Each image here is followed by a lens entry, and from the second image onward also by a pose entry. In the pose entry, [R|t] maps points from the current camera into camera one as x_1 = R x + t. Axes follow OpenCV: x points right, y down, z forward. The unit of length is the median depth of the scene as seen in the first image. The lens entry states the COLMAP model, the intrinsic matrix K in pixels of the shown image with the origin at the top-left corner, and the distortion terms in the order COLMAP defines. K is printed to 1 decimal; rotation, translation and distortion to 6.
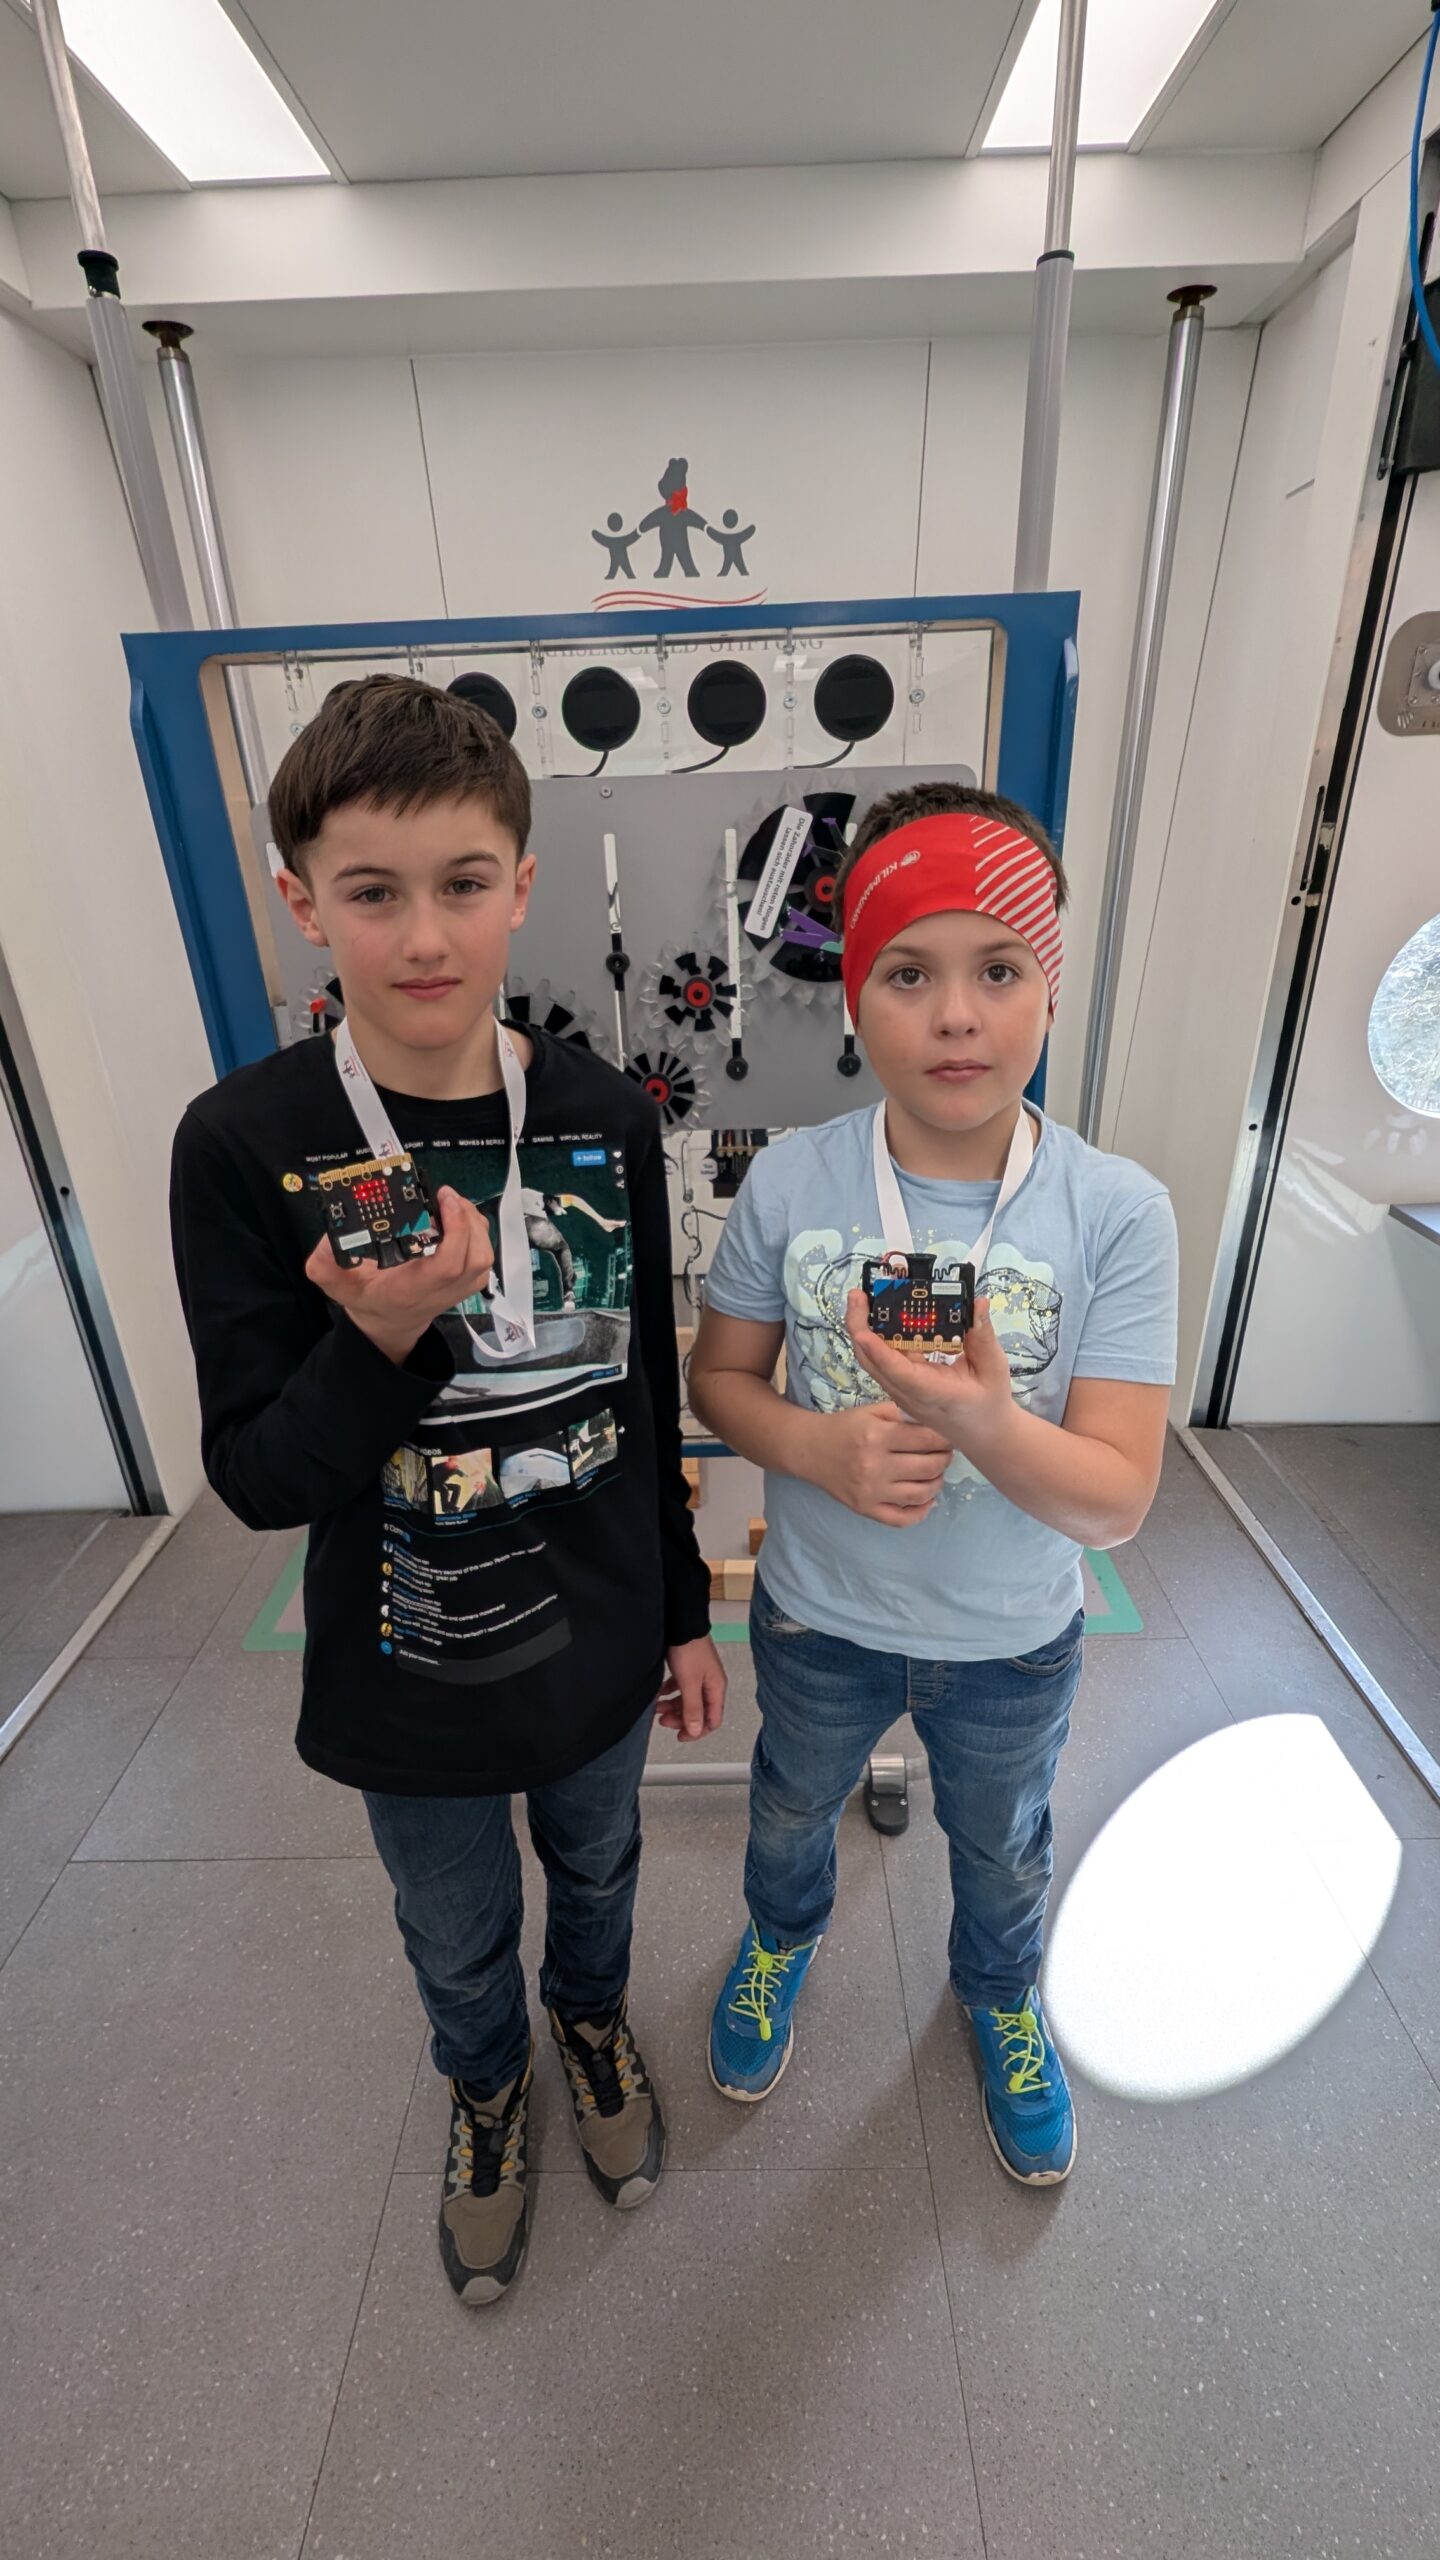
lens RADIAL K [[1043.3, 0, 720.0], [0, 1043.3, 1280.0], [0, 0, 1]] dist [0.000694, -0.000160]
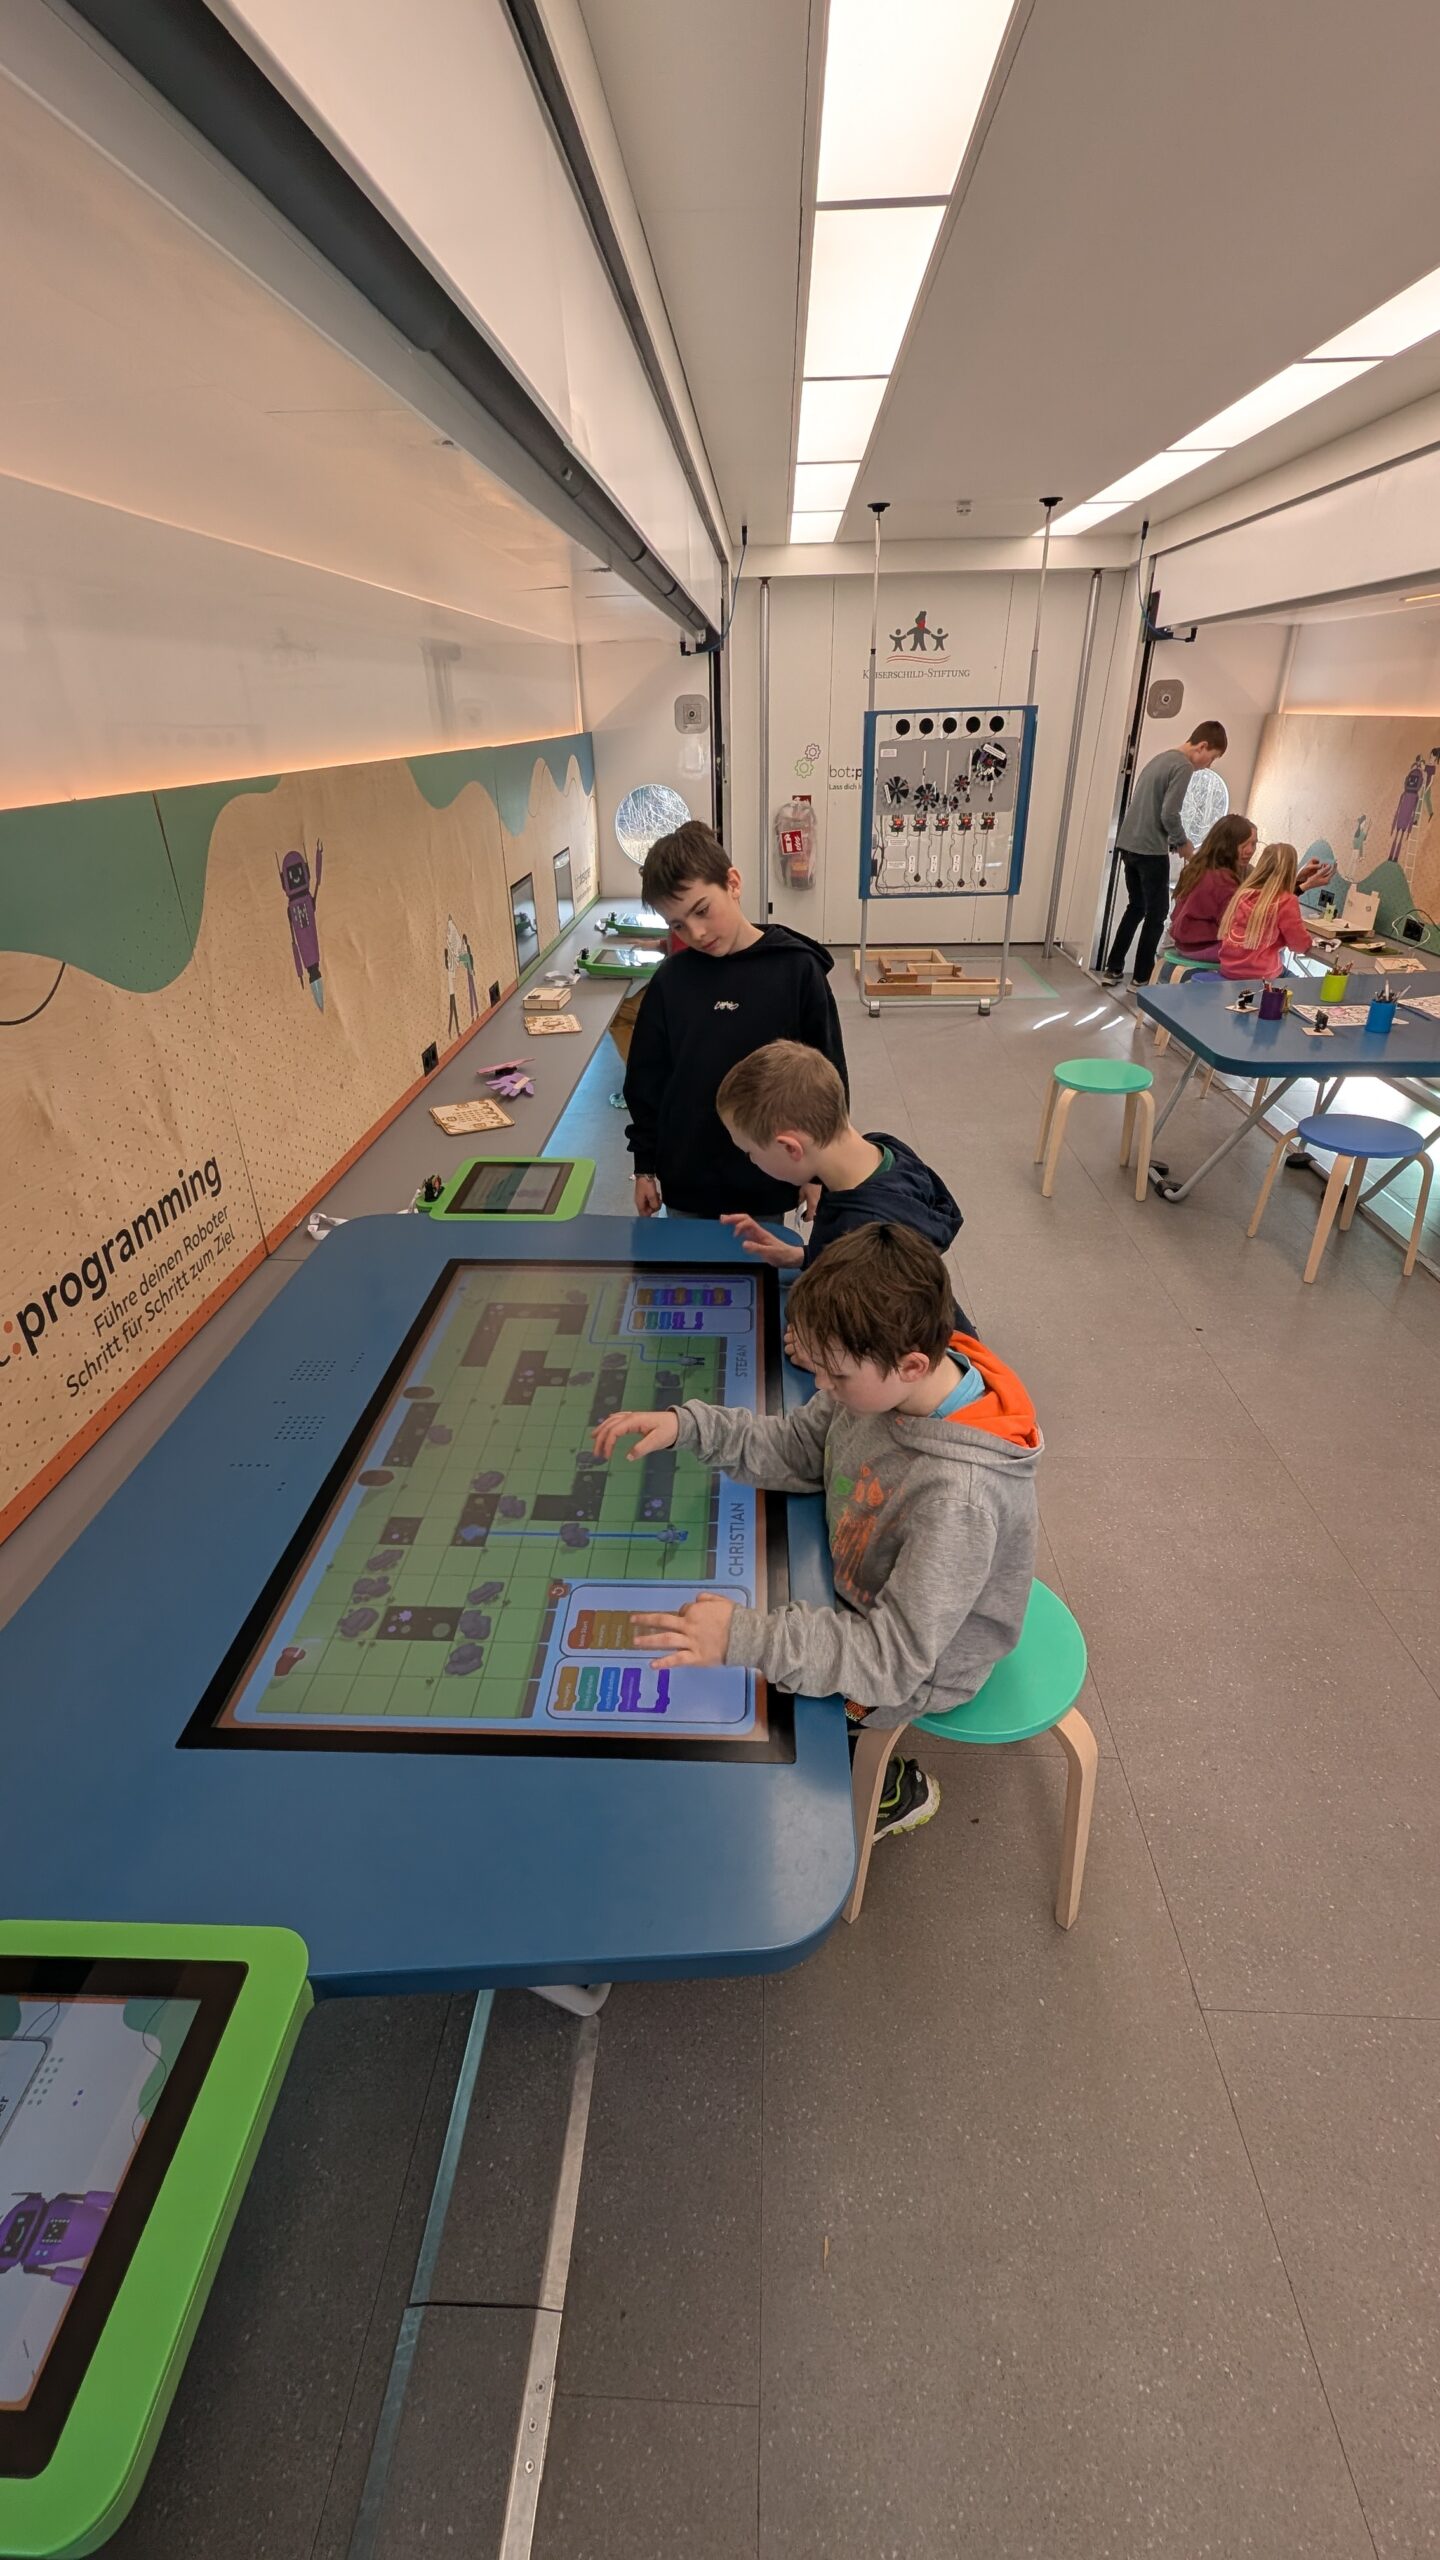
lens RADIAL K [[1043.3, 0, 720.0], [0, 1043.3, 1280.0], [0, 0, 1]] dist [0.000694, -0.000160]
pose [[0.998957, 0.024659, -0.038439, -1.011724], [-0.021660, 0.996828, 0.076586, 1.909610], [0.040206, -0.075674, 0.996322, -4.606541]]
